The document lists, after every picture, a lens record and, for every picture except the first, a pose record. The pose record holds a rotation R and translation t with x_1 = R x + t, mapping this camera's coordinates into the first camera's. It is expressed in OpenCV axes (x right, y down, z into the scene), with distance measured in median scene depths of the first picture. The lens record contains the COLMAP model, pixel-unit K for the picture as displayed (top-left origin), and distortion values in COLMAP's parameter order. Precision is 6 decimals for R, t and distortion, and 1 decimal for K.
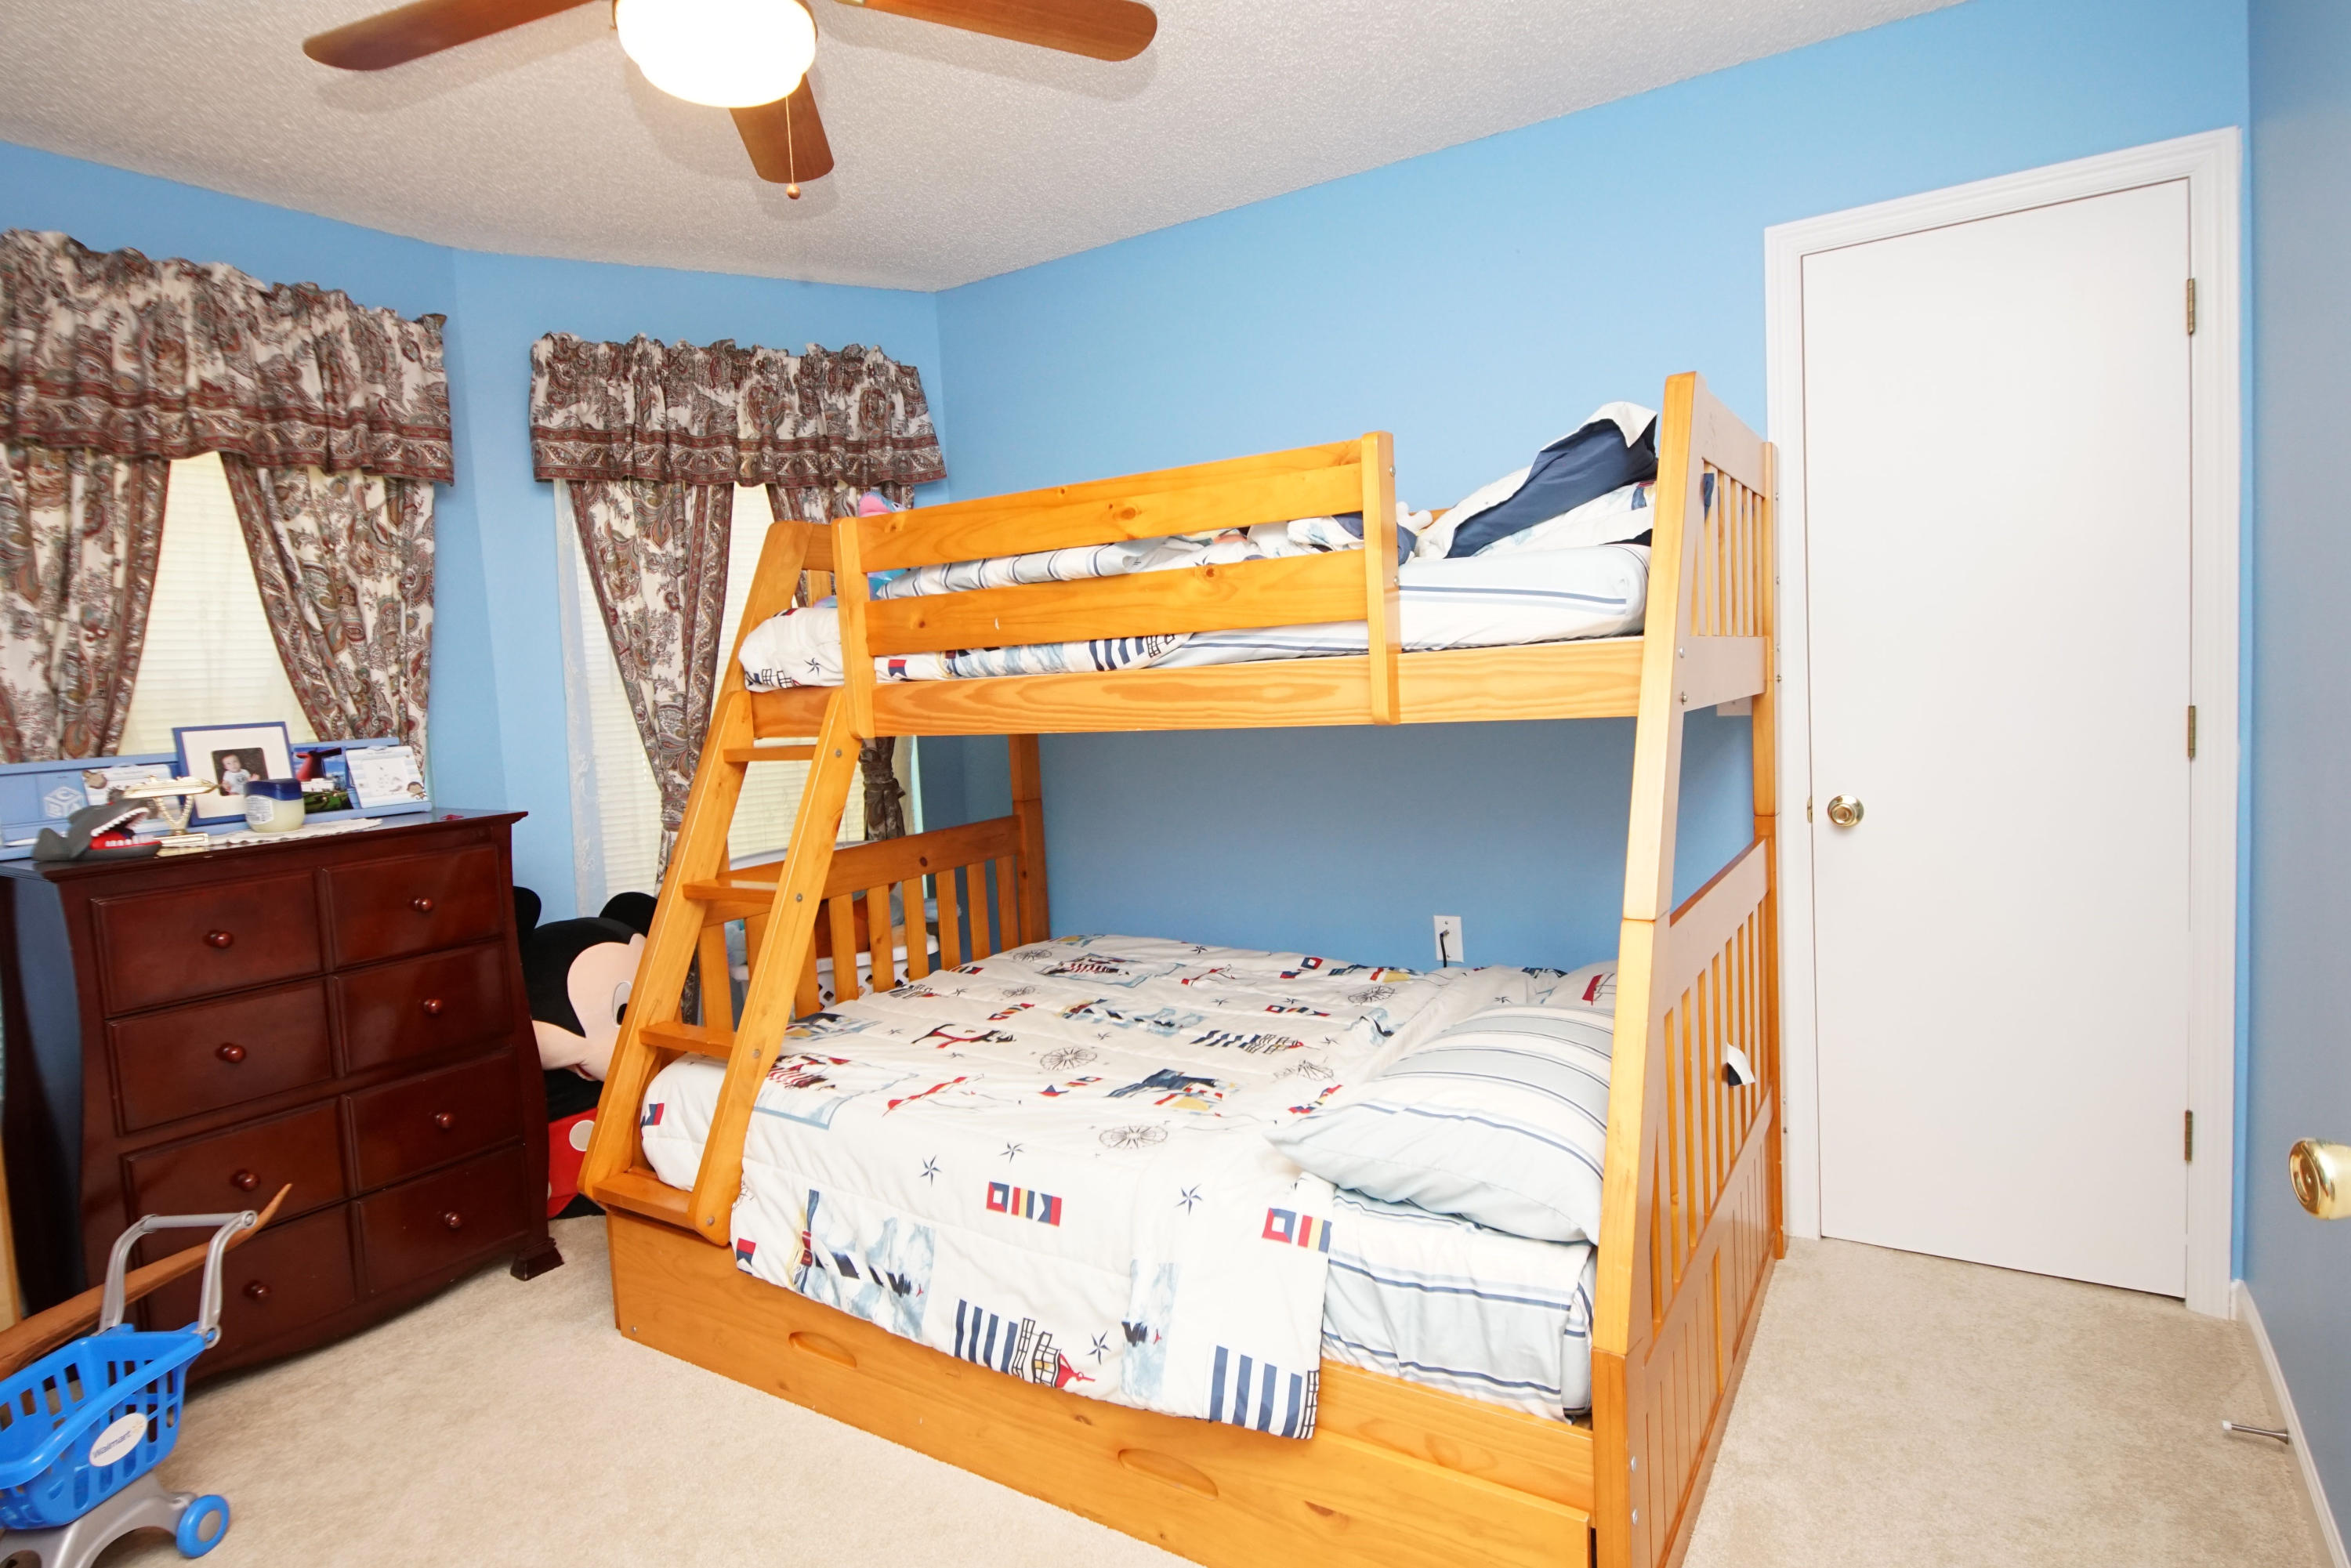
lens RADIAL K [[1268.3, 0, 1173.9], [0, 1268.3, 778.1], [0, 0, 1]] dist [0.035894, -0.031361]
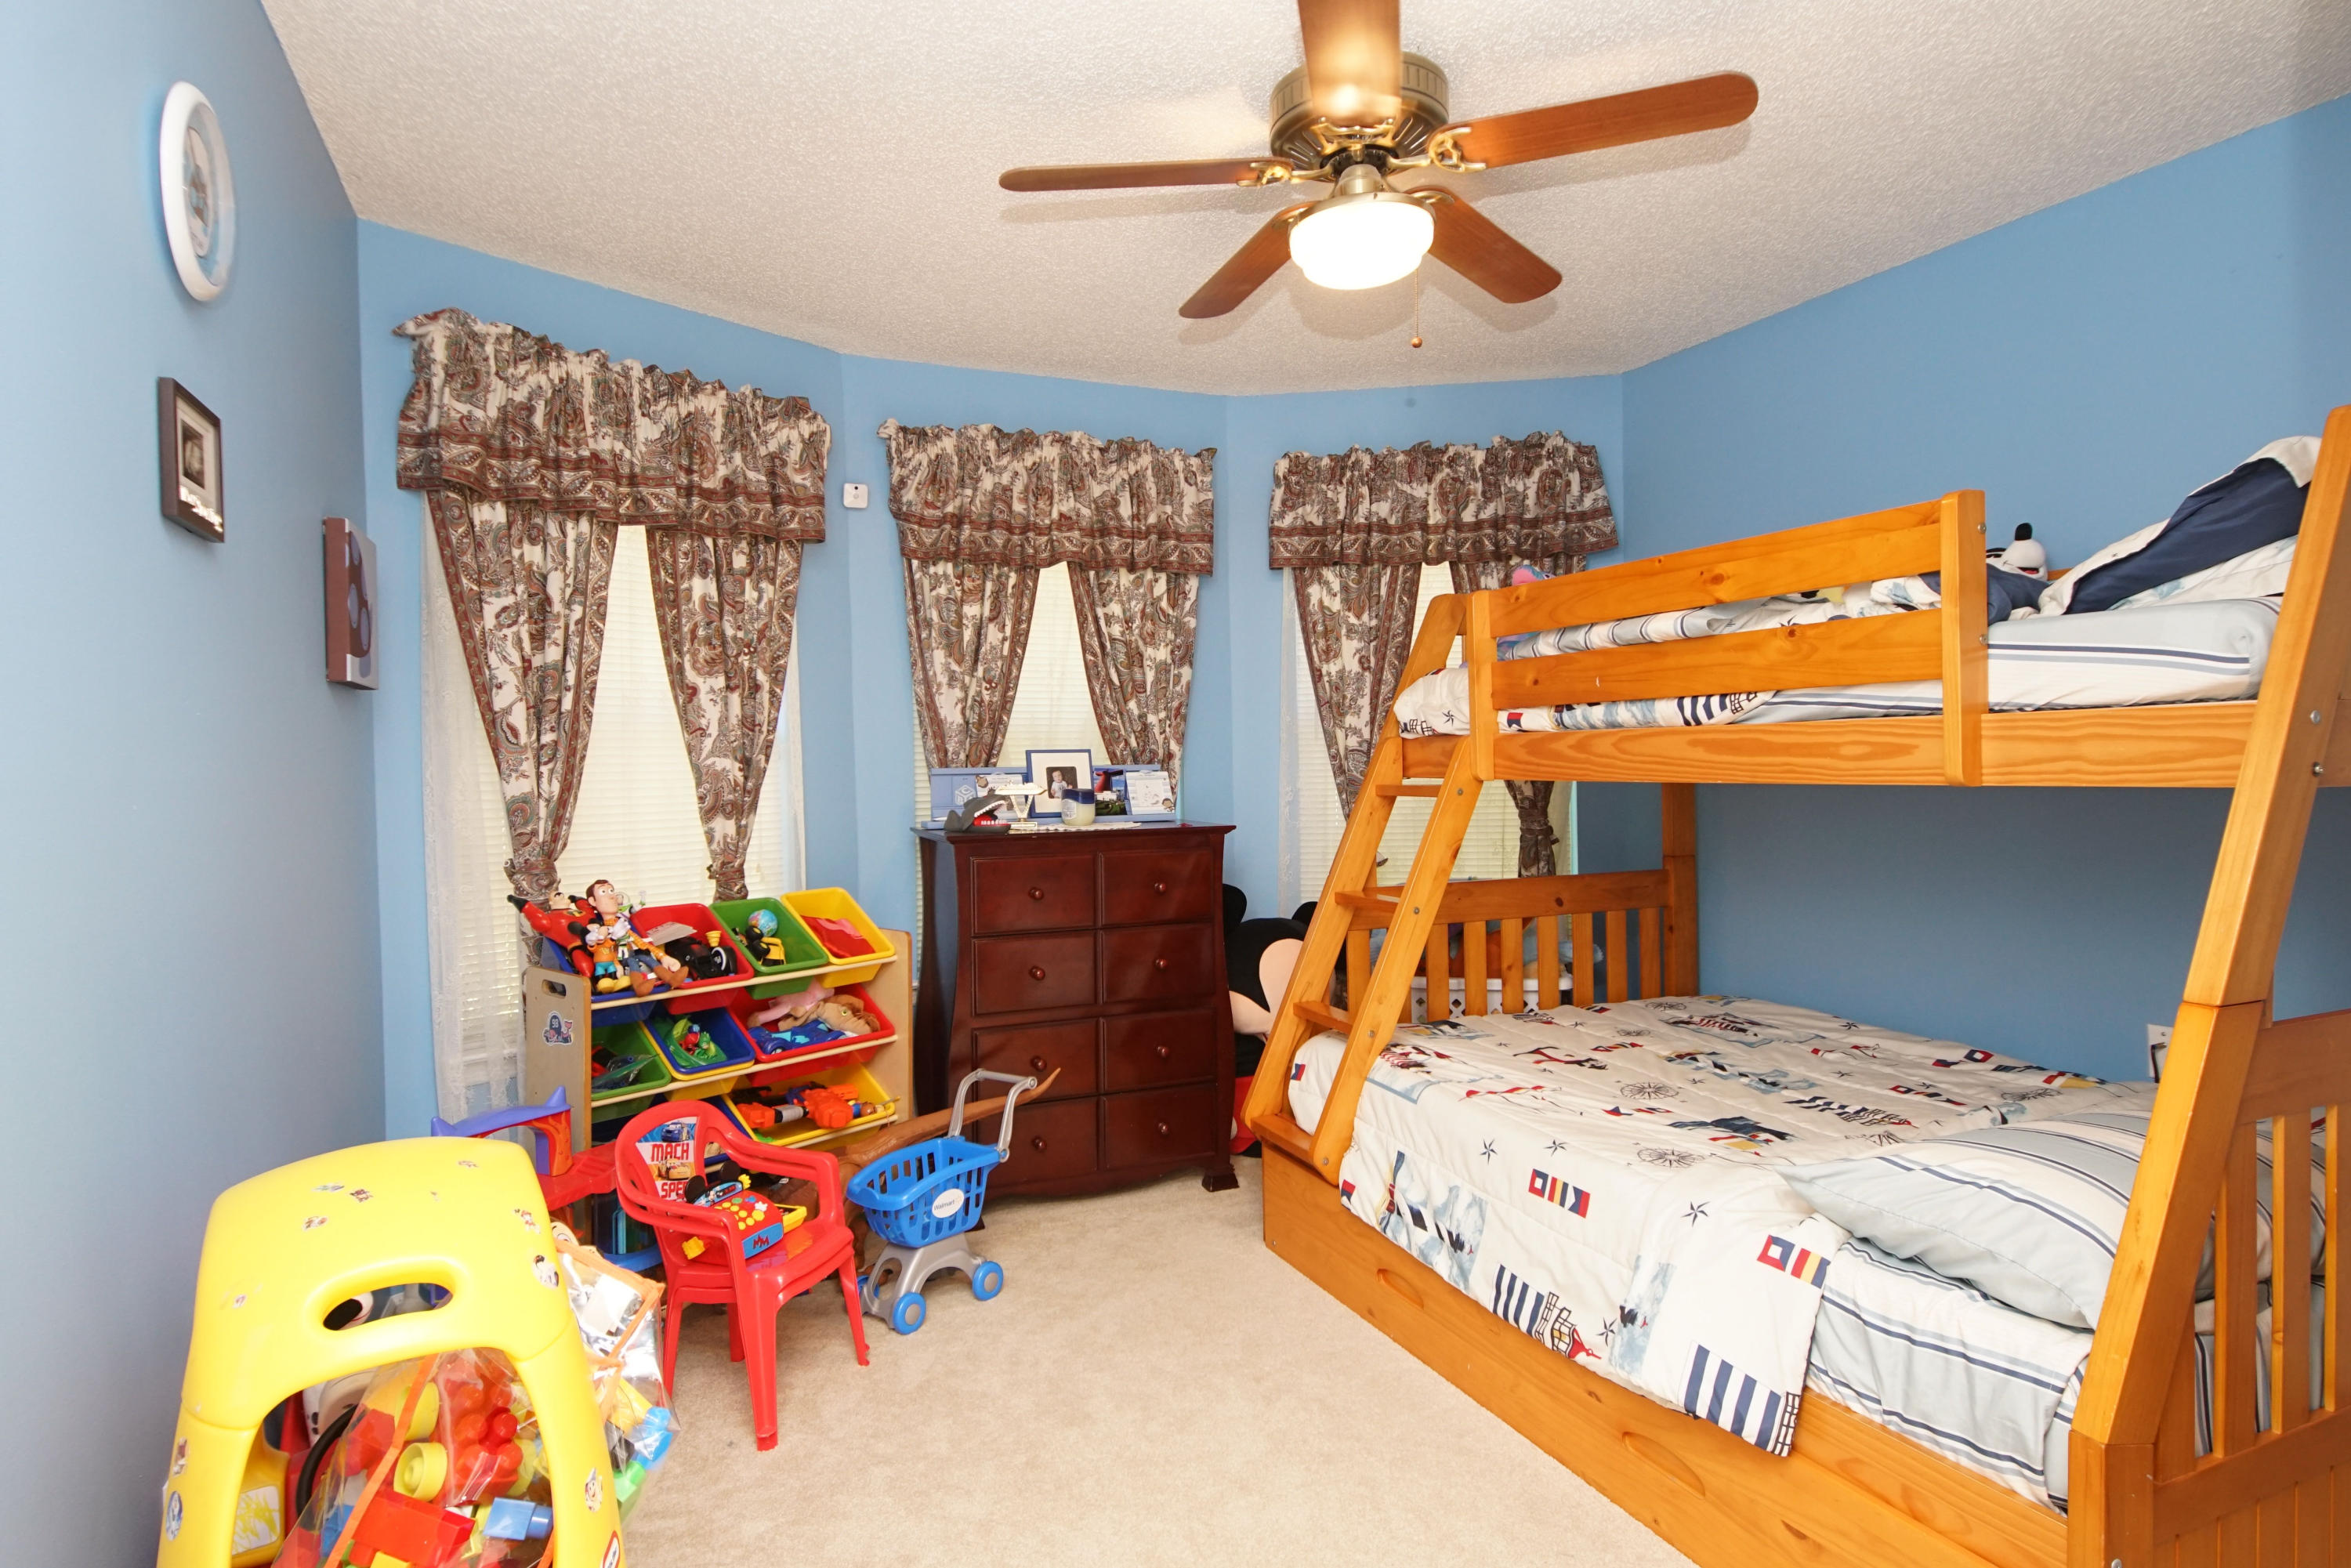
lens RADIAL K [[1268.3, 0, 1164.7], [0, 1268.3, 786.3], [0, 0, 1]] dist [0.035894, -0.031361]
pose [[0.831995, 0.051834, -0.552356, 0.162716], [-0.074586, 0.997038, -0.018783, 0.018366], [0.549746, 0.056825, 0.833397, -0.127883]]
